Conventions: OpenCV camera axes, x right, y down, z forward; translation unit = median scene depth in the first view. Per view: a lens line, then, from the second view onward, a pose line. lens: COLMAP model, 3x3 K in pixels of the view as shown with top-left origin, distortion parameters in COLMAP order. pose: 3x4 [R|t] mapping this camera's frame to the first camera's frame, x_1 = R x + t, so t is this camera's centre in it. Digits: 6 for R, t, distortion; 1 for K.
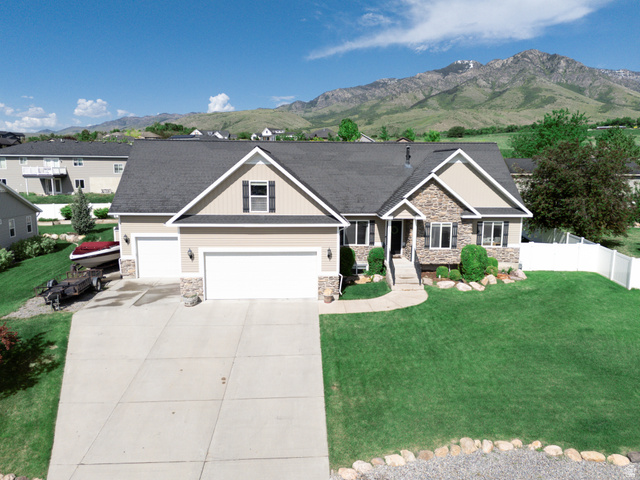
lens RADIAL K [[446.7, 0, 320.3], [0, 446.7, 239.1], [0, 0, 1]] dist [0.044818, -0.026989]
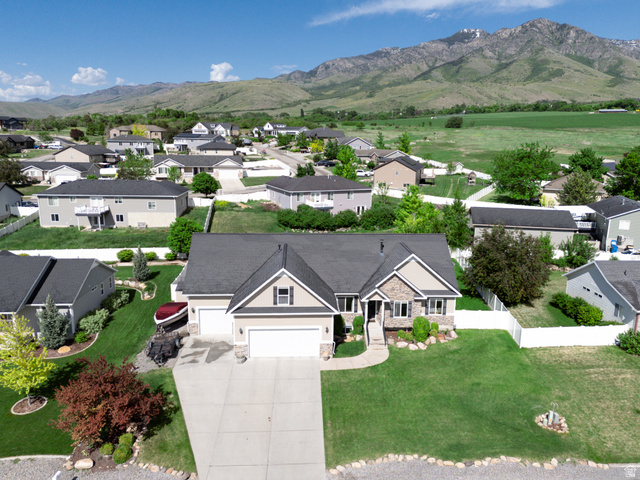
lens RADIAL K [[446.7, 0, 320.5], [0, 446.7, 240.4], [0, 0, 1]] dist [0.044818, -0.026989]
pose [[0.999975, 0.006683, 0.002407, -0.008842], [-0.006786, 0.998945, 0.045408, -0.367049], [-0.002101, -0.045423, 0.998966, -0.595994]]
